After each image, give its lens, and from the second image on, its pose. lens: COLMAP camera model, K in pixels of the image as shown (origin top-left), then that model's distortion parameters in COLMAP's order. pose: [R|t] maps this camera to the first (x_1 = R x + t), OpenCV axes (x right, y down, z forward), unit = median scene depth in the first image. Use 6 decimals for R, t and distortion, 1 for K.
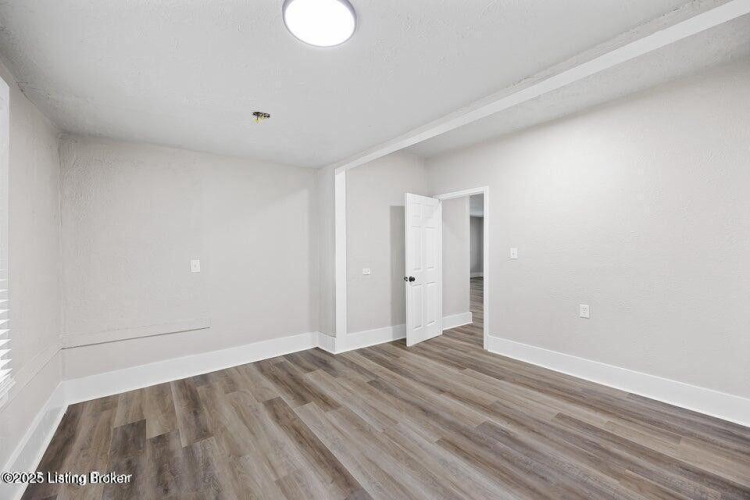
lens RADIAL K [[286.1, 0, 375.3], [0, 286.1, 249.8], [0, 0, 1]] dist [0.000664, -0.000315]
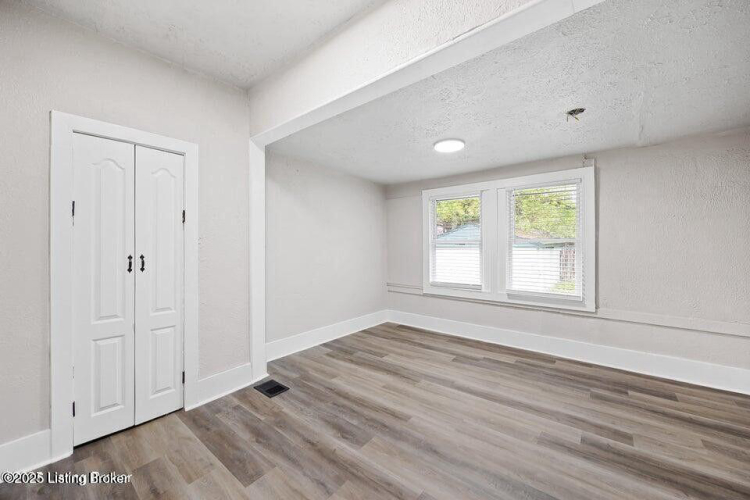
lens RADIAL K [[286.1, 0, 374.8], [0, 286.1, 247.2], [0, 0, 1]] dist [0.000664, -0.000315]
pose [[-0.975892, 0.010158, -0.218016, 0.535554], [0.009818, 0.999948, 0.002640, 0.011228], [0.218031, 0.000436, -0.975942, 1.871822]]
